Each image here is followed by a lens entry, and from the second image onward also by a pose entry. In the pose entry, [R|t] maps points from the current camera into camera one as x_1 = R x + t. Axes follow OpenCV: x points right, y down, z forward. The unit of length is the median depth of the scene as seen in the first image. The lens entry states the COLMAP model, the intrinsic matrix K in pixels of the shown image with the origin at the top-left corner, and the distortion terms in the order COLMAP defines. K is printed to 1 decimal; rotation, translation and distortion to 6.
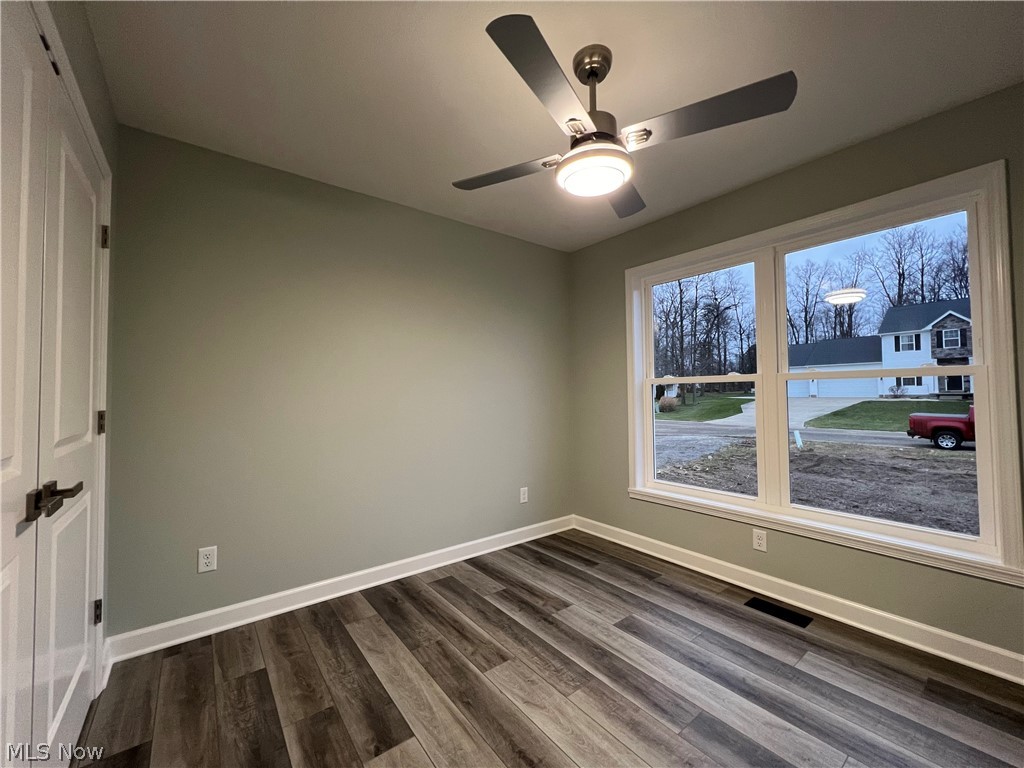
lens RADIAL K [[410.2, 0, 511.2], [0, 410.2, 381.7], [0, 0, 1]] dist [-0.008054, 0.002915]
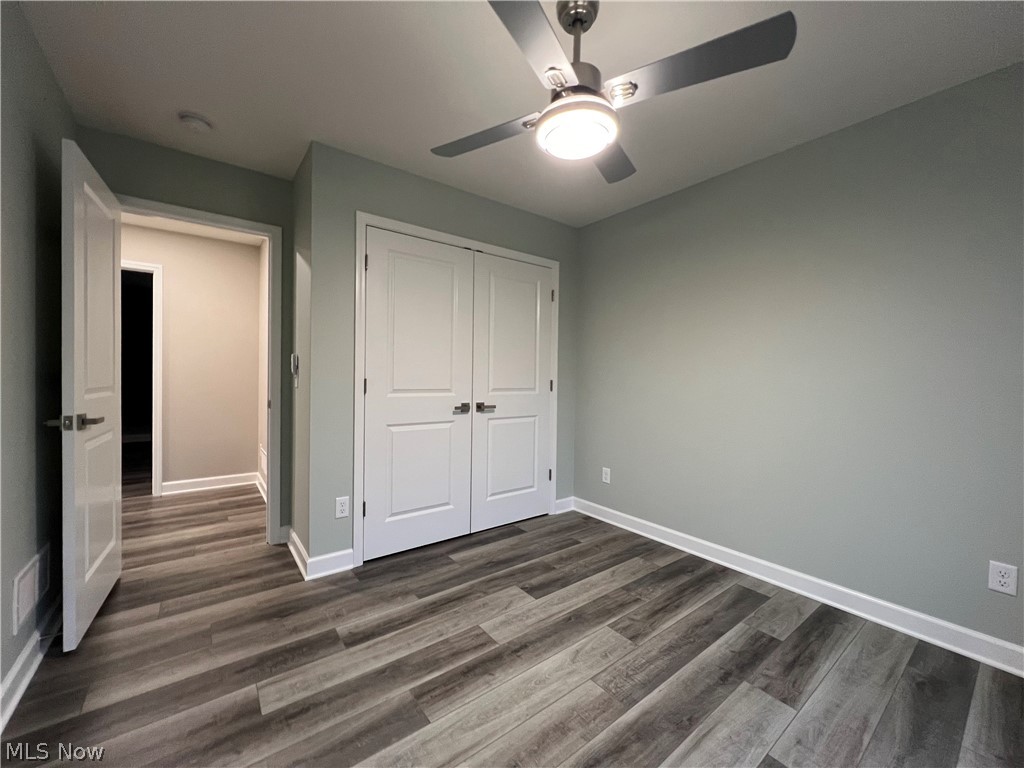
lens RADIAL K [[409.7, 0, 512.1], [0, 409.7, 381.3], [0, 0, 1]] dist [-0.003392, 0.000401]
pose [[-0.008973, 0.021456, -0.999730, 0.890384], [0.014096, 0.999673, 0.021329, 0.024596], [0.999860, -0.013901, -0.009272, 0.667280]]
